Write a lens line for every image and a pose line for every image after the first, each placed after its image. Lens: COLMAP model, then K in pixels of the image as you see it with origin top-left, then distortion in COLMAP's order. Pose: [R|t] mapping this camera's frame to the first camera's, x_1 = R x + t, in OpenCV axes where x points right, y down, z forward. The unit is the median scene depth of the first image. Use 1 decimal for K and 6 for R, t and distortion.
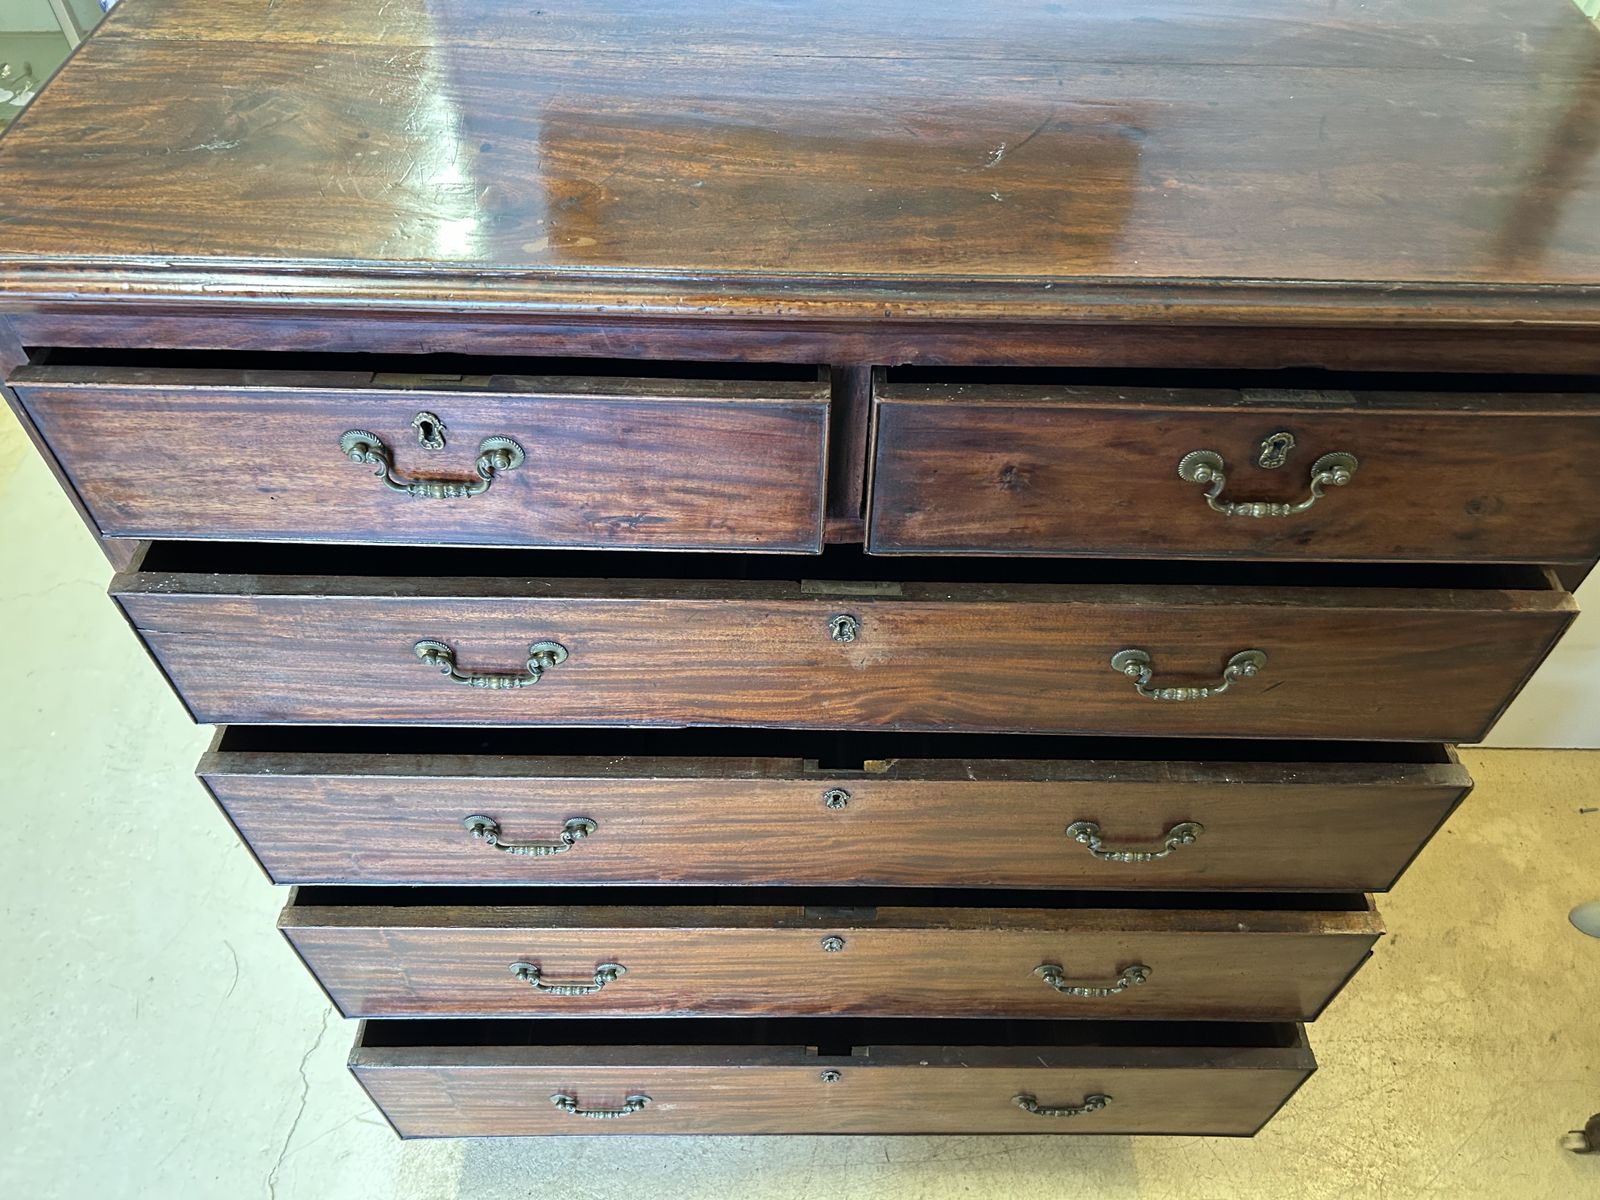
lens RADIAL K [[1205.1, 0, 800.5], [0, 1205.1, 604.6], [0, 0, 1]] dist [0.055606, -0.065050]
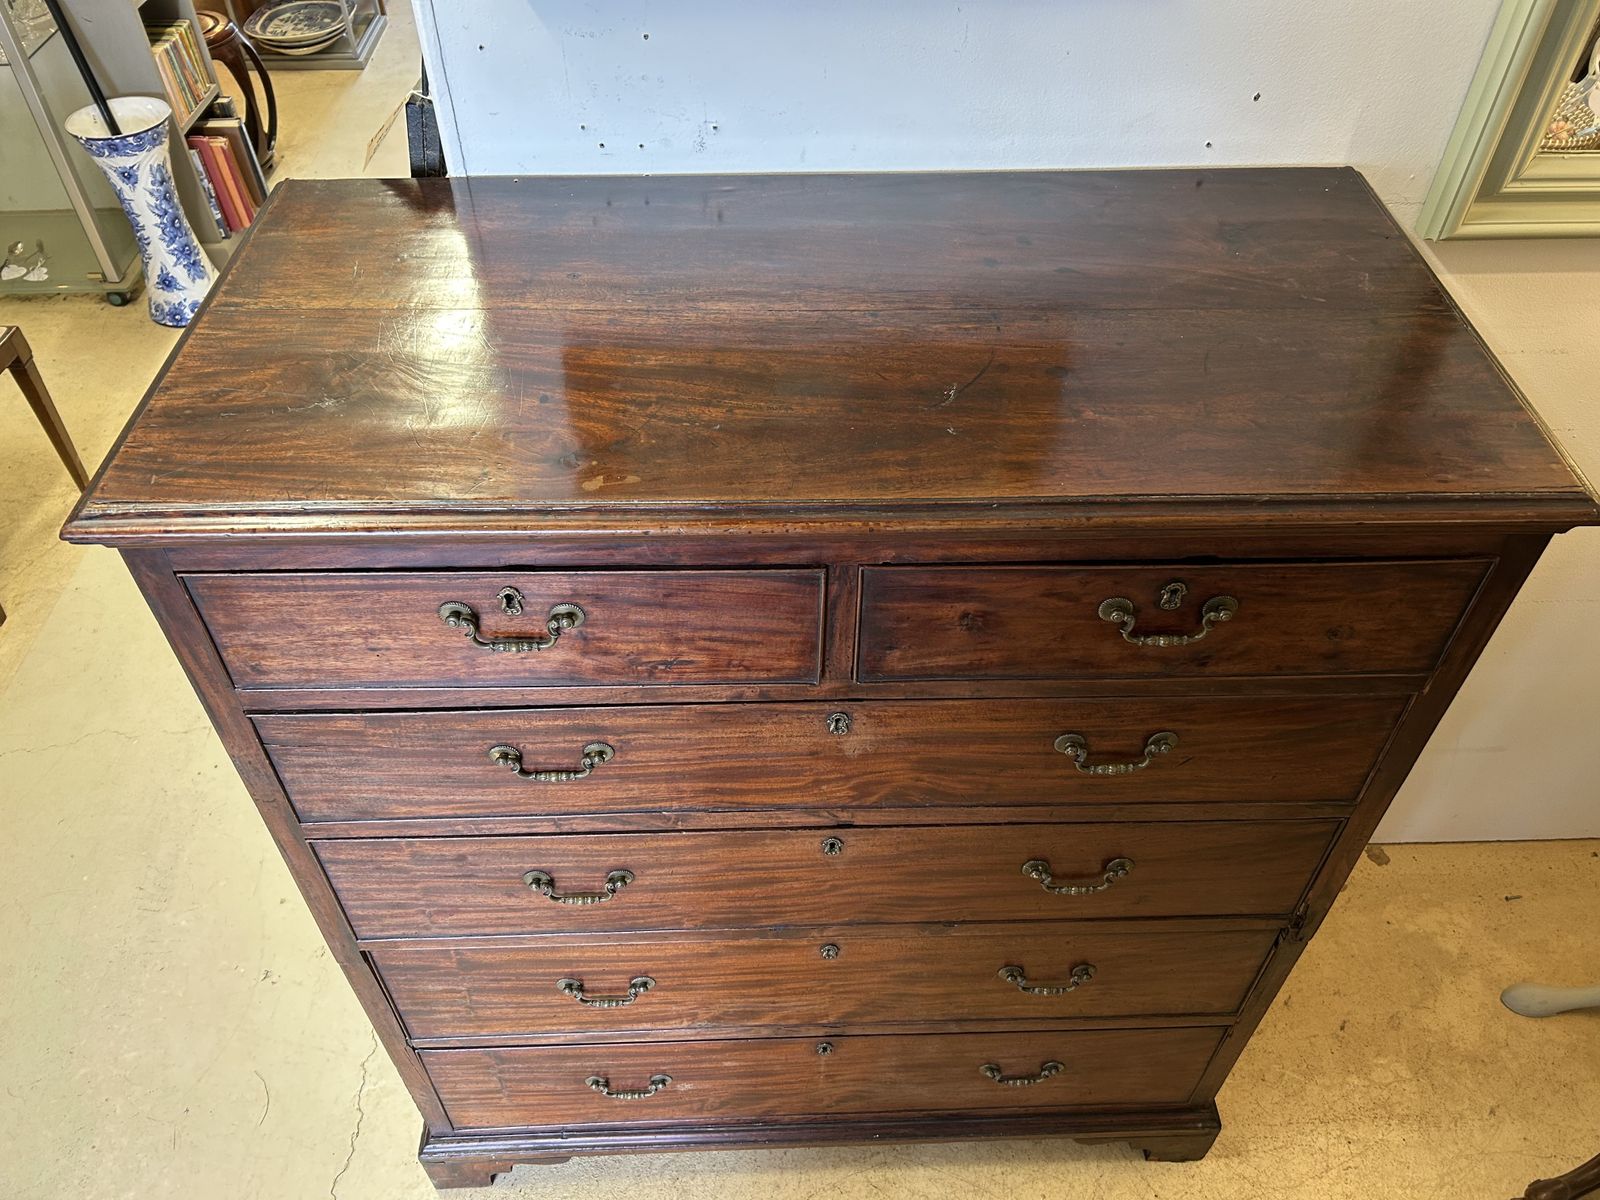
lens RADIAL K [[1205.1, 0, 796.7], [0, 1205.1, 613.7], [0, 0, 1]] dist [0.055606, -0.065050]
pose [[0.999291, -0.029413, 0.023491, -0.033865], [0.031678, 0.994204, -0.102741, 0.010598], [-0.020333, 0.103412, 0.994431, -0.246515]]
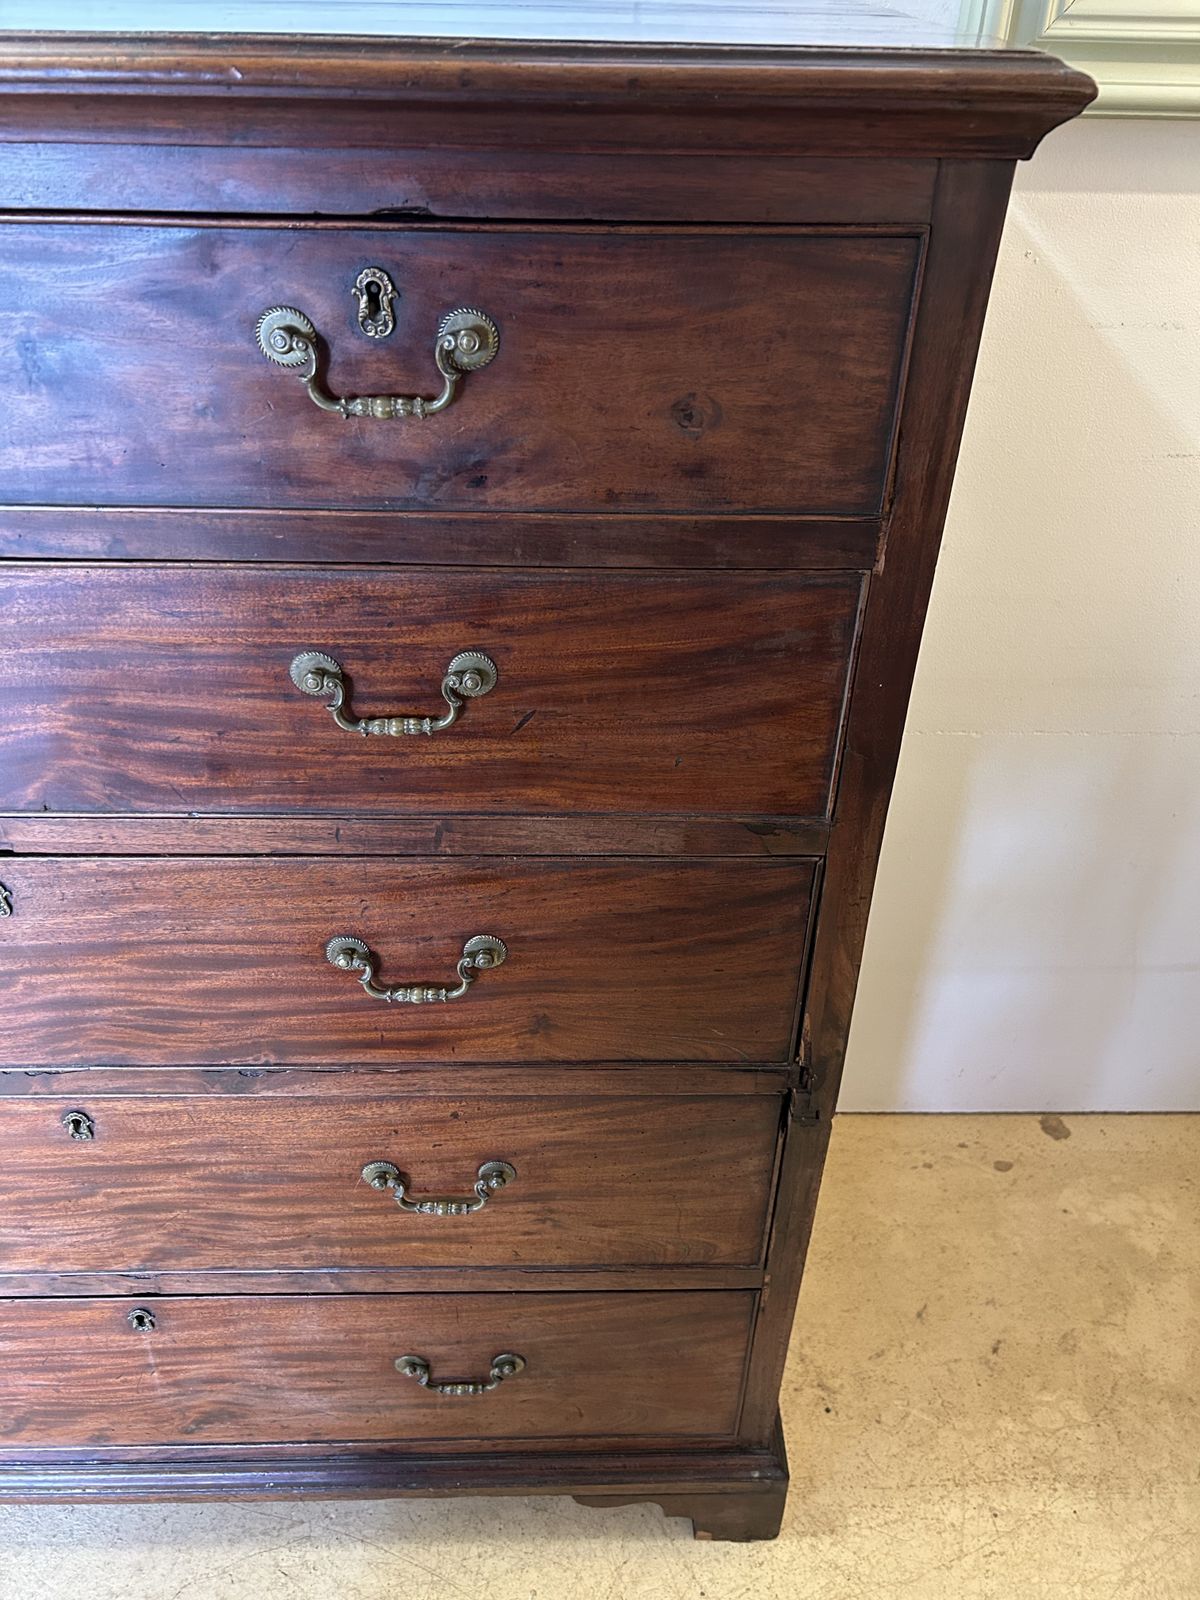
lens RADIAL K [[1205.1, 0, 597.2], [0, 1205.1, 798.2], [0, 0, 1]] dist [0.055606, -0.065050]
pose [[0.999528, -0.005321, 0.030254, 0.468128], [0.013592, 0.959832, -0.280245, 0.338708], [-0.027548, 0.280524, 0.959452, 0.357696]]
